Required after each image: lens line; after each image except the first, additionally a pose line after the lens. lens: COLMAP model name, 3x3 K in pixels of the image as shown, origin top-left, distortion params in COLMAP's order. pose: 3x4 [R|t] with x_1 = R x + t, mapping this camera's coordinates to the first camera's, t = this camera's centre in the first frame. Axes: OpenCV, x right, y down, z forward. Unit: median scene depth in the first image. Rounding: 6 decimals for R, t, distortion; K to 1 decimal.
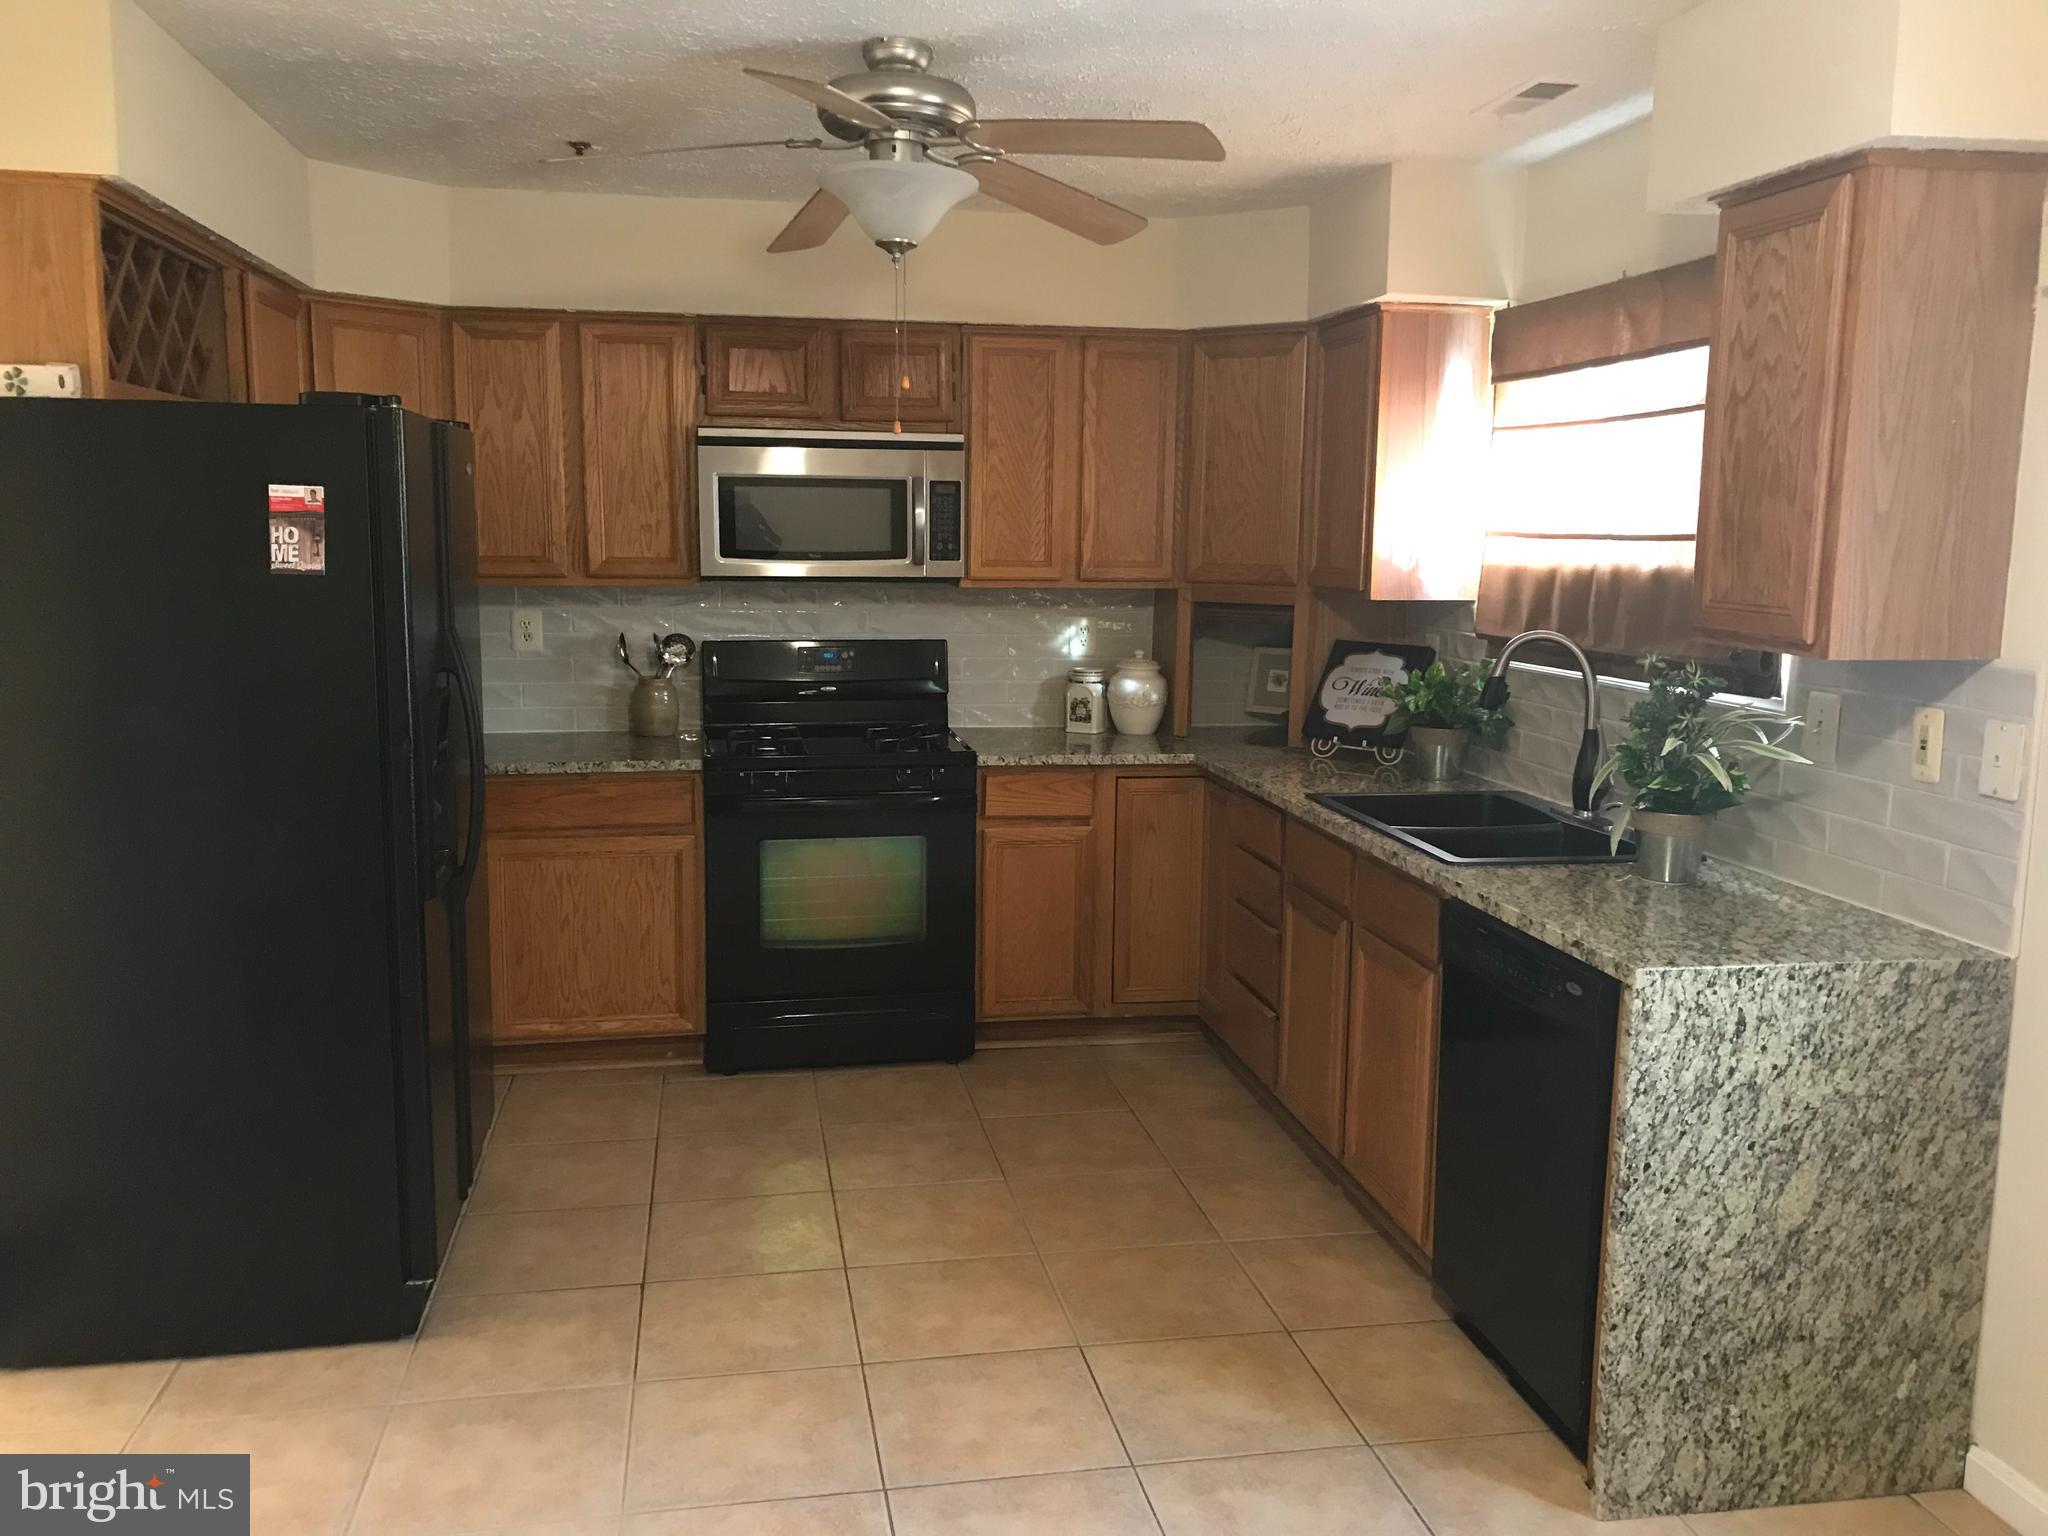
lens RADIAL K [[1647.6, 0, 1029.0], [0, 1647.6, 744.3], [0, 0, 1]] dist [0.051251, -0.075466]
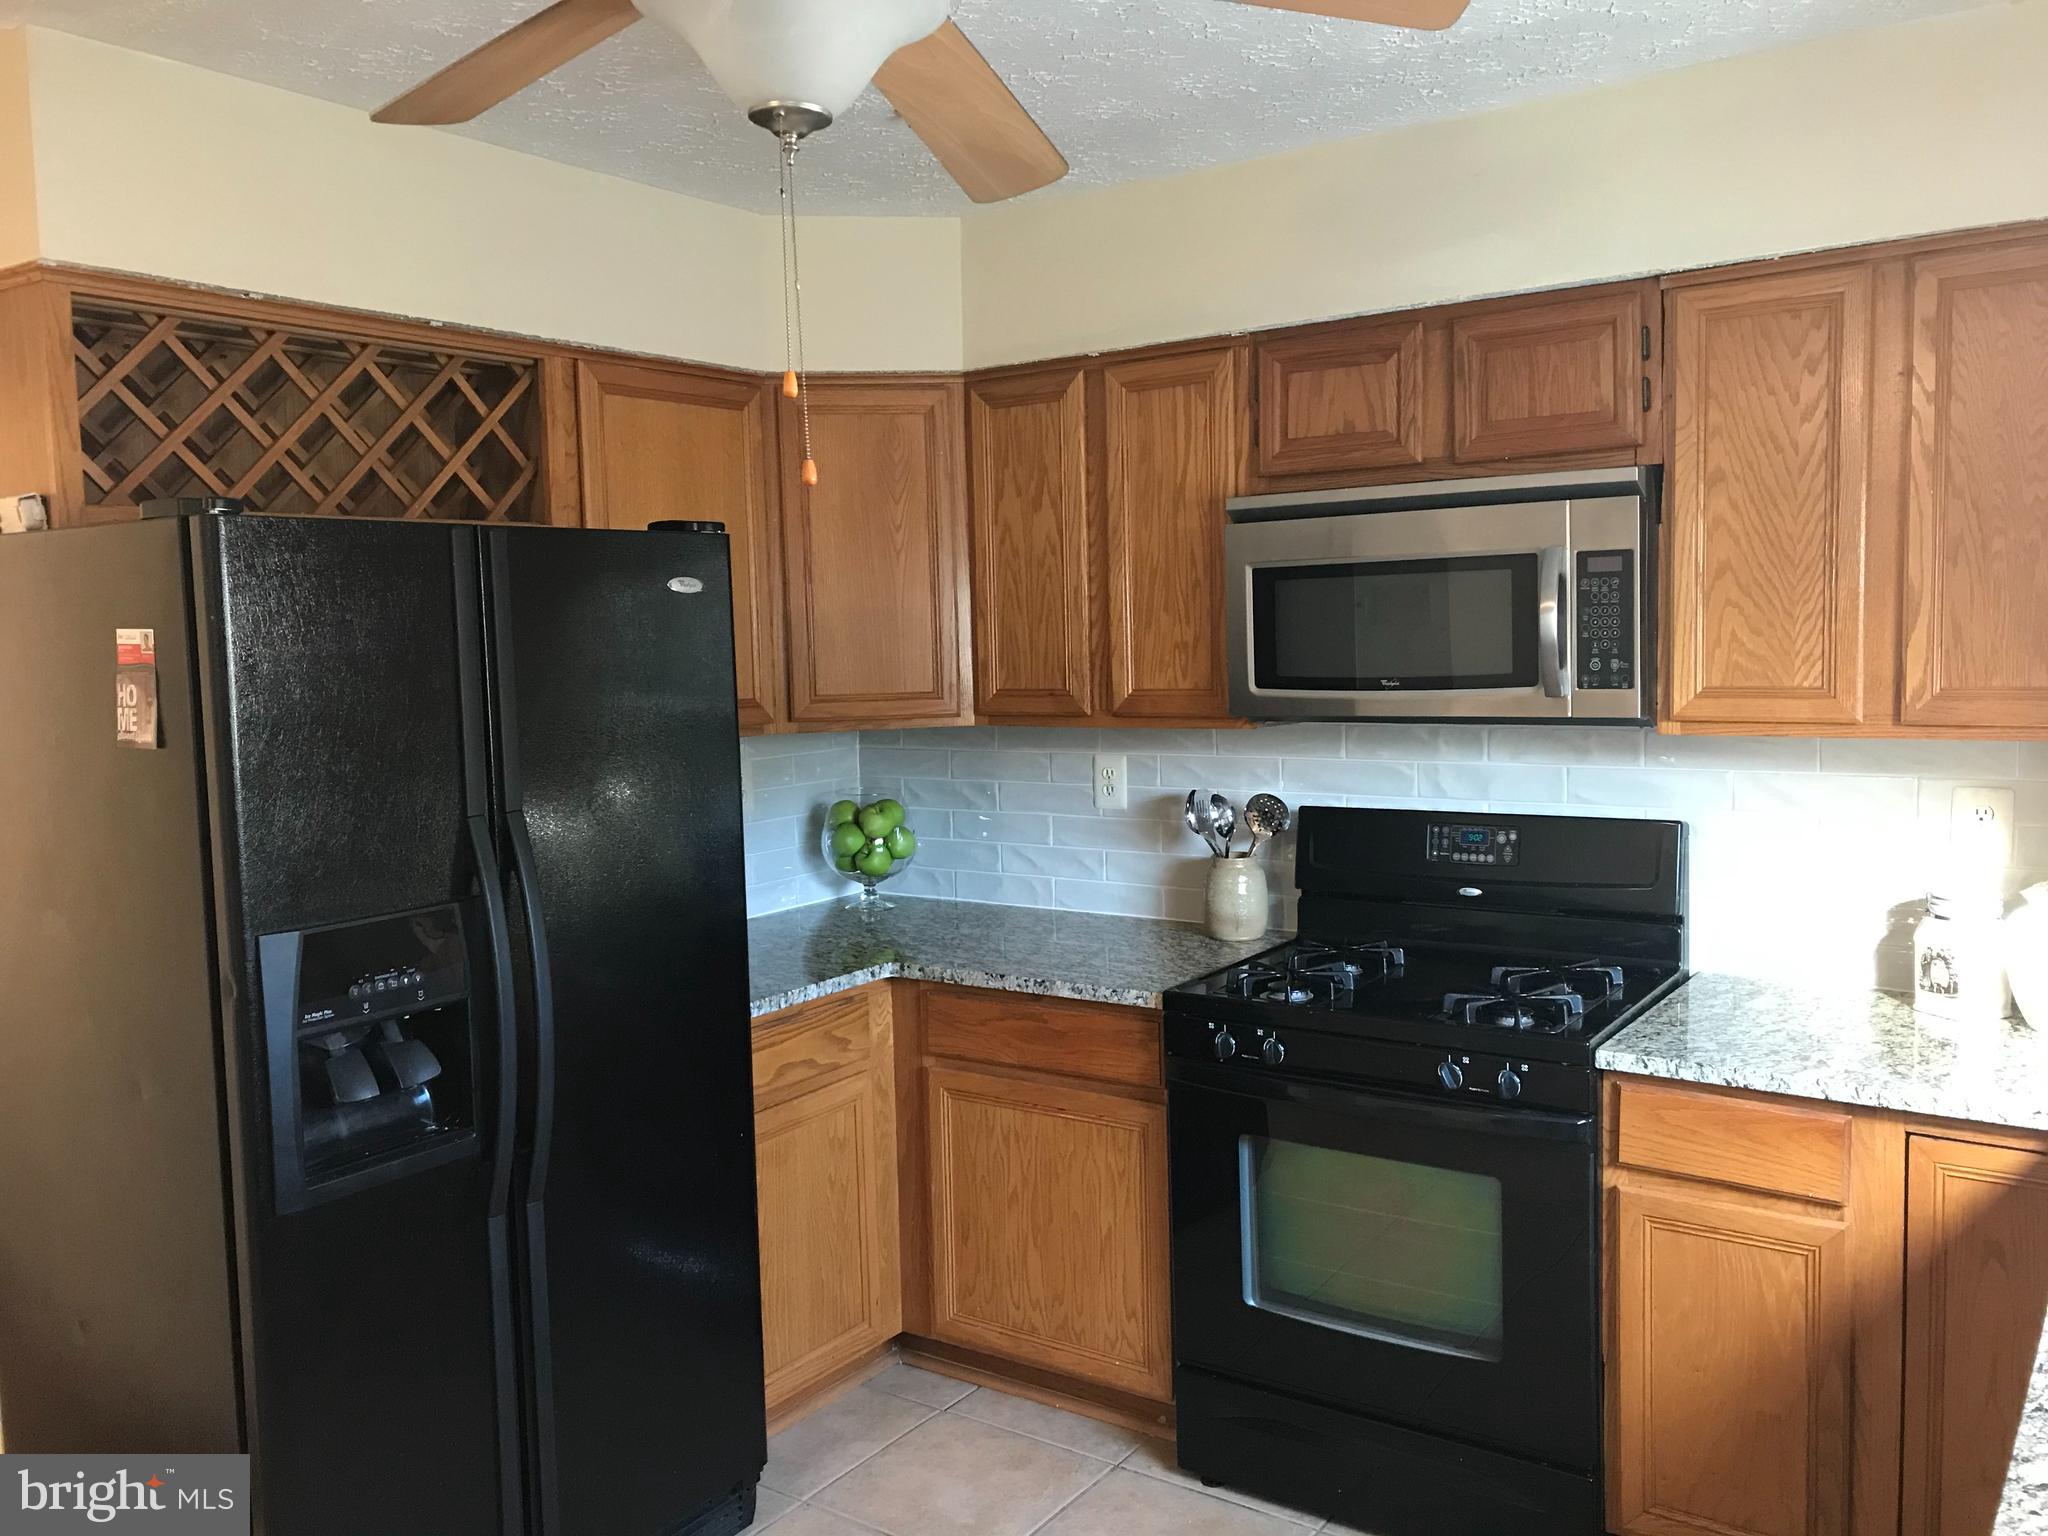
lens RADIAL K [[1647.6, 0, 1029.0], [0, 1647.6, 744.3], [0, 0, 1]] dist [0.051251, -0.075466]
pose [[0.697284, 0.021708, -0.716466, 0.225727], [-0.060817, 0.997729, -0.028960, -0.065704], [0.714210, 0.063767, 0.697021, 0.472798]]
